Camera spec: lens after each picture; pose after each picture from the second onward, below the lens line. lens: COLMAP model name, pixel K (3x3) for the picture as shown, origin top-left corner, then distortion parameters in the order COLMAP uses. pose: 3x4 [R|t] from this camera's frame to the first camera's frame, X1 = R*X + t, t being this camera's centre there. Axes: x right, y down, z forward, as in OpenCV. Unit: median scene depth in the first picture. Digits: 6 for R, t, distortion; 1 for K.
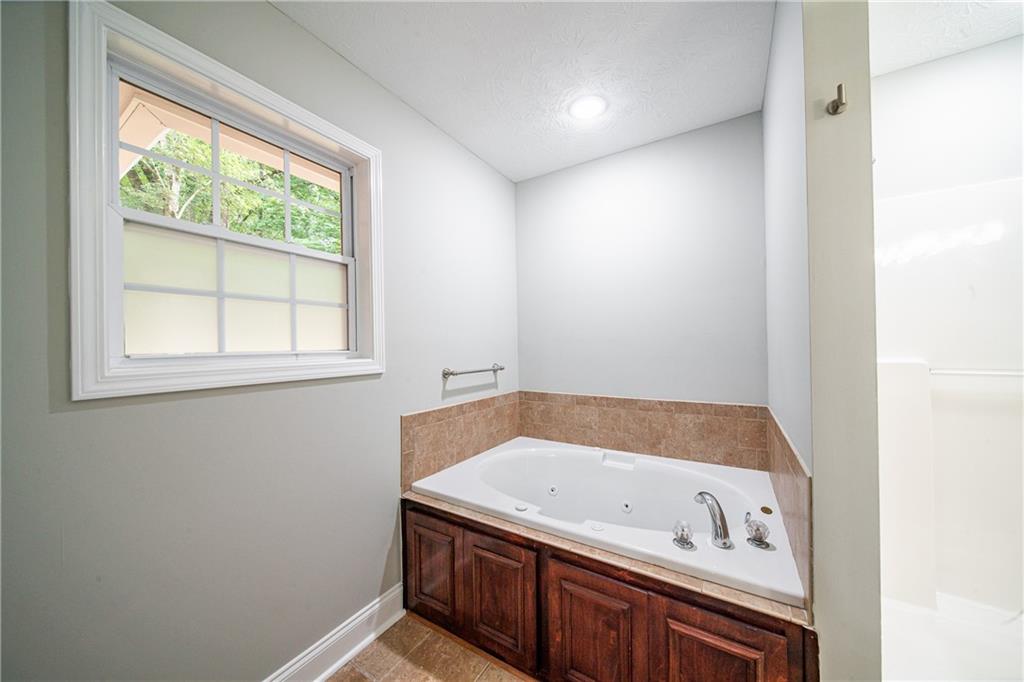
lens RADIAL K [[356.5, 0, 512.8], [0, 356.5, 343.7], [0, 0, 1]] dist [-0.001206, 0.000012]
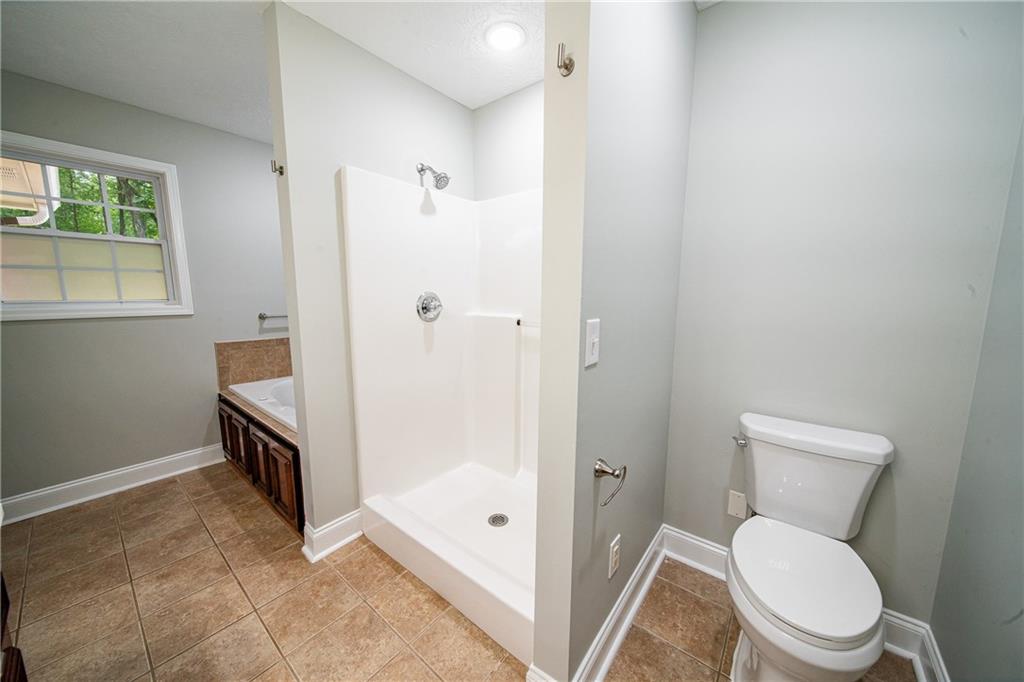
lens RADIAL K [[356.5, 0, 508.8], [0, 356.5, 342.4], [0, 0, 1]] dist [-0.001206, 0.000012]
pose [[0.991635, 0.043031, -0.121693, 1.143520], [-0.024964, 0.988930, 0.146265, -0.058121], [0.126640, -0.142004, 0.981732, -0.366335]]
